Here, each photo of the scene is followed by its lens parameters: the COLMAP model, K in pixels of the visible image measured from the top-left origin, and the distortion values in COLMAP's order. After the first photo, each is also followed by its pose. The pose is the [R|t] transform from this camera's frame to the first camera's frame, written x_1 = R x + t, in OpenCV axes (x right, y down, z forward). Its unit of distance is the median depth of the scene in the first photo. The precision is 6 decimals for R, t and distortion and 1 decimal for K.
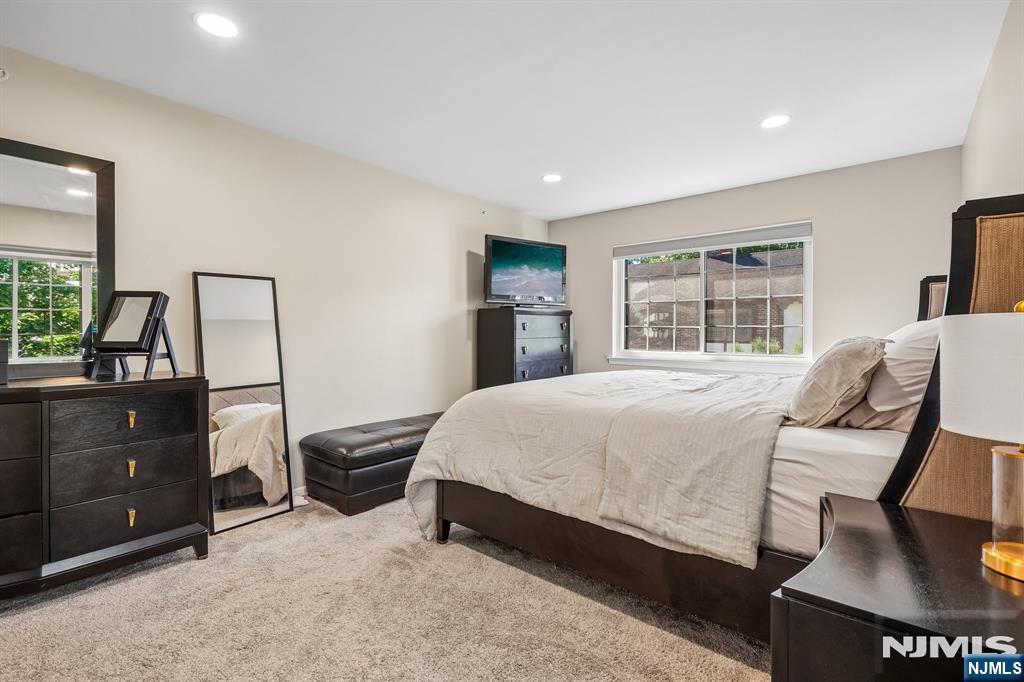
lens RADIAL K [[462.2, 0, 511.6], [0, 462.2, 337.8], [0, 0, 1]] dist [0.003130, -0.000917]
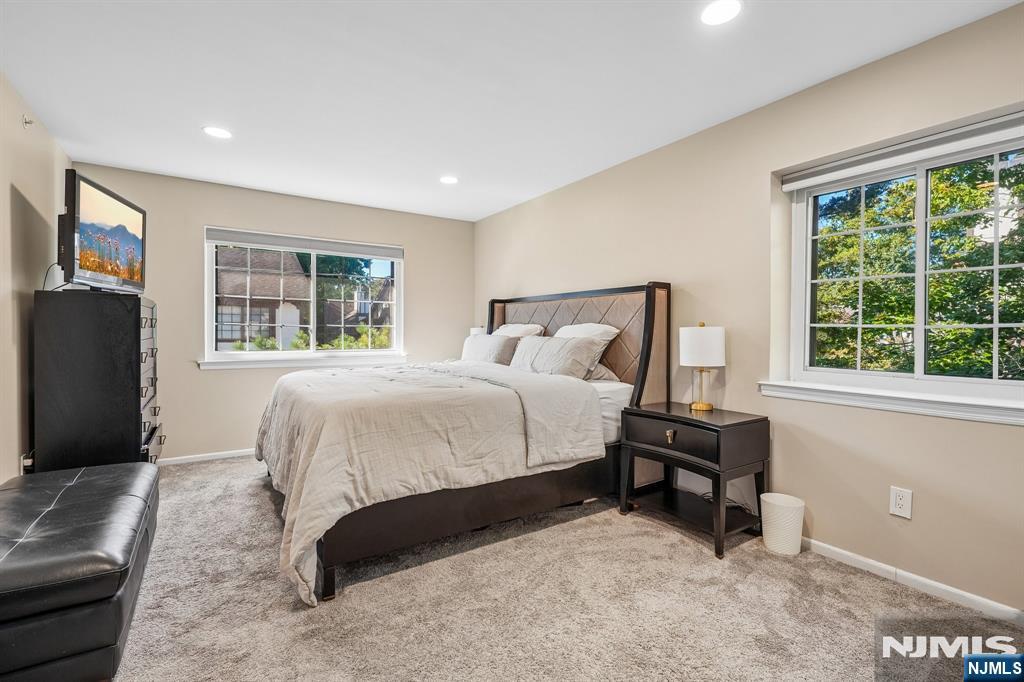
lens RADIAL K [[460.5, 0, 512.0], [0, 460.5, 341.0], [0, 0, 1]] dist [0.000392, -0.000624]
pose [[0.290480, -0.020316, 0.956665, -0.922750], [0.008169, 0.999791, 0.018751, -0.010247], [-0.956846, 0.002368, 0.290585, 0.541022]]
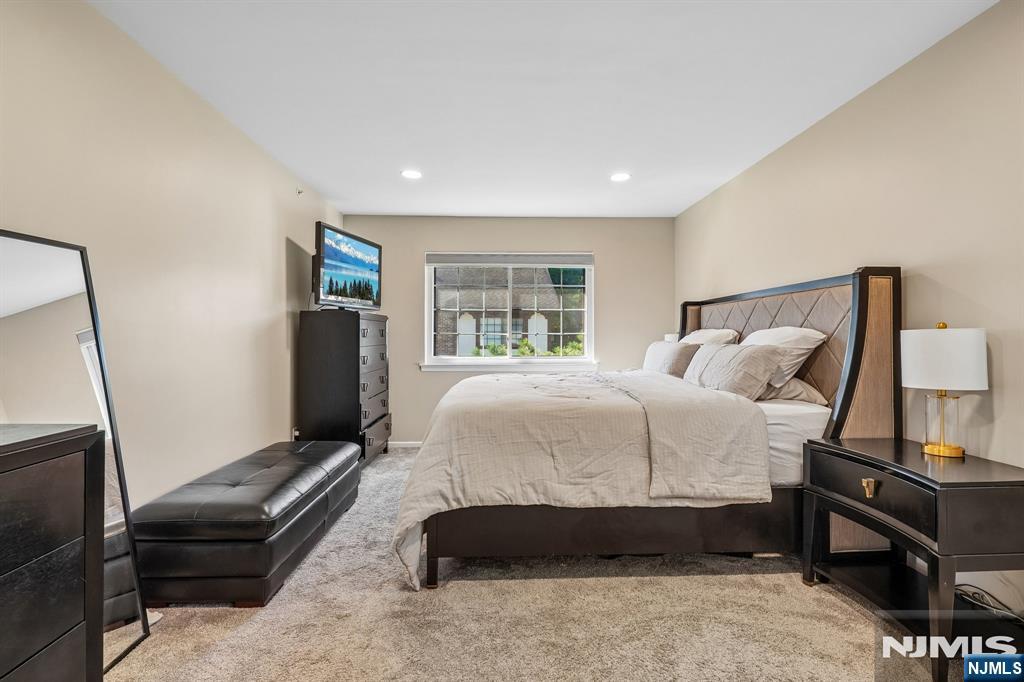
lens RADIAL K [[466.5, 0, 512.0], [0, 466.5, 341.0], [0, 0, 1]] dist [0.004924, -0.000551]
pose [[0.744338, -0.006981, 0.667766, -0.702870], [0.011999, 0.999924, -0.002922, -0.006100], [-0.667695, 0.010187, 0.744365, 0.296800]]
